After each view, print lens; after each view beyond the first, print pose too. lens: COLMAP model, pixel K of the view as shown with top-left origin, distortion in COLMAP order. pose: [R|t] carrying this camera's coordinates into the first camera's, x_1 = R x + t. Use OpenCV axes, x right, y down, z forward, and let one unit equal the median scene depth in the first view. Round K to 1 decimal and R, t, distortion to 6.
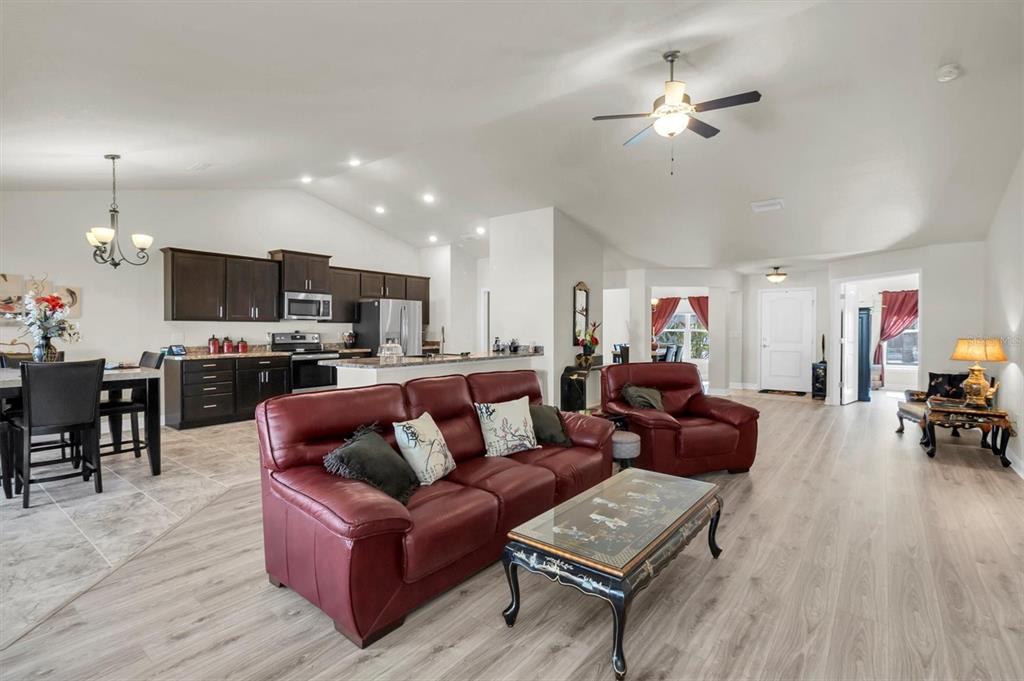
lens RADIAL K [[474.4, 0, 518.0], [0, 474.4, 336.1], [0, 0, 1]] dist [0.001052, -0.000263]
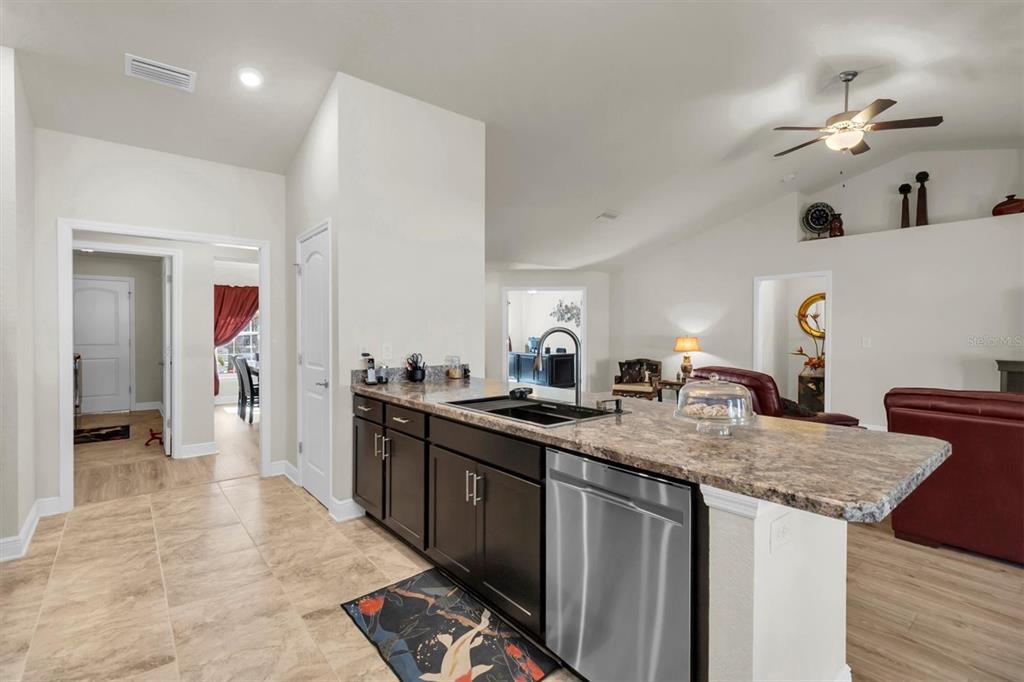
lens RADIAL K [[474.4, 0, 514.7], [0, 474.4, 338.1], [0, 0, 1]] dist [0.001052, -0.000263]
pose [[0.206527, -0.017558, 0.978283, -0.466711], [0.014219, 0.999787, 0.014942, -0.016775], [-0.978338, 0.010824, 0.206733, 0.799518]]
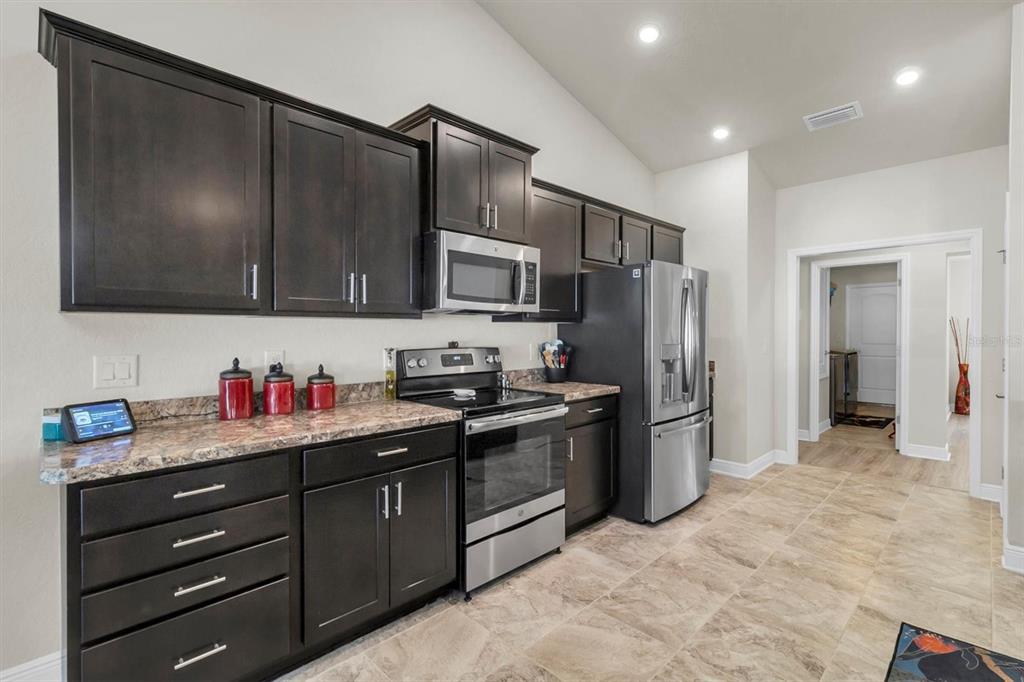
lens RADIAL K [[474.4, 0, 526.8], [0, 474.4, 336.5], [0, 0, 1]] dist [0.001052, -0.000263]
pose [[0.993461, -0.004959, -0.114068, -0.376171], [0.004107, 0.999962, -0.007707, -0.013097], [0.114101, 0.007188, 0.993443, 0.645012]]
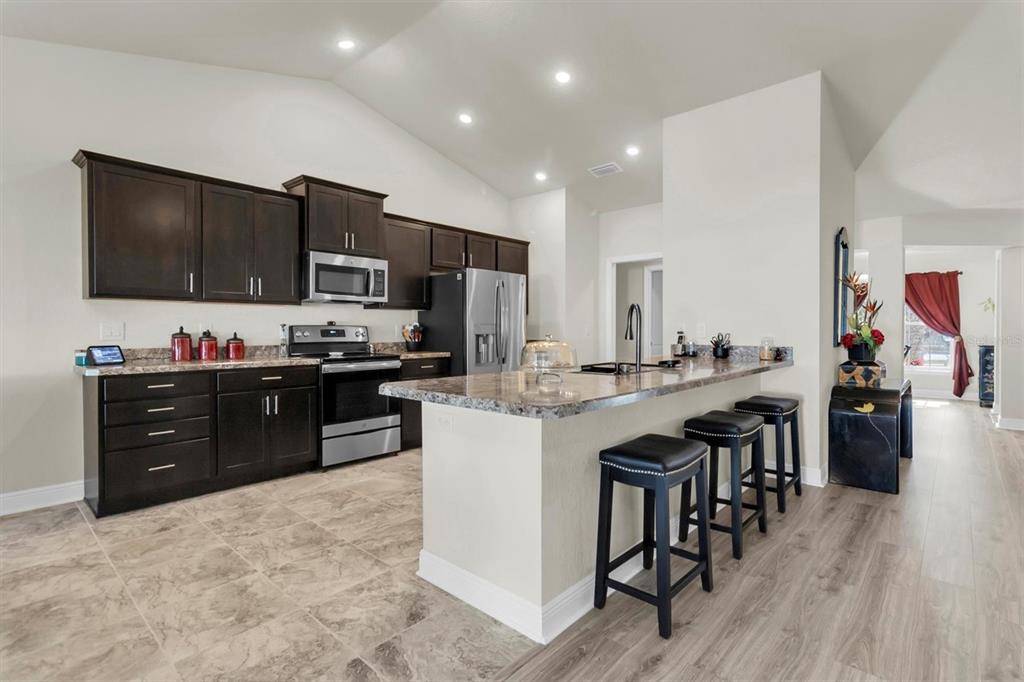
lens RADIAL K [[474.4, 0, 513.4], [0, 474.4, 336.6], [0, 0, 1]] dist [0.001052, -0.000263]
pose [[0.997336, -0.002524, -0.072903, -0.202965], [0.002518, 0.999997, -0.000166, 0.008578], [0.072903, -0.000018, 0.997339, 0.442432]]
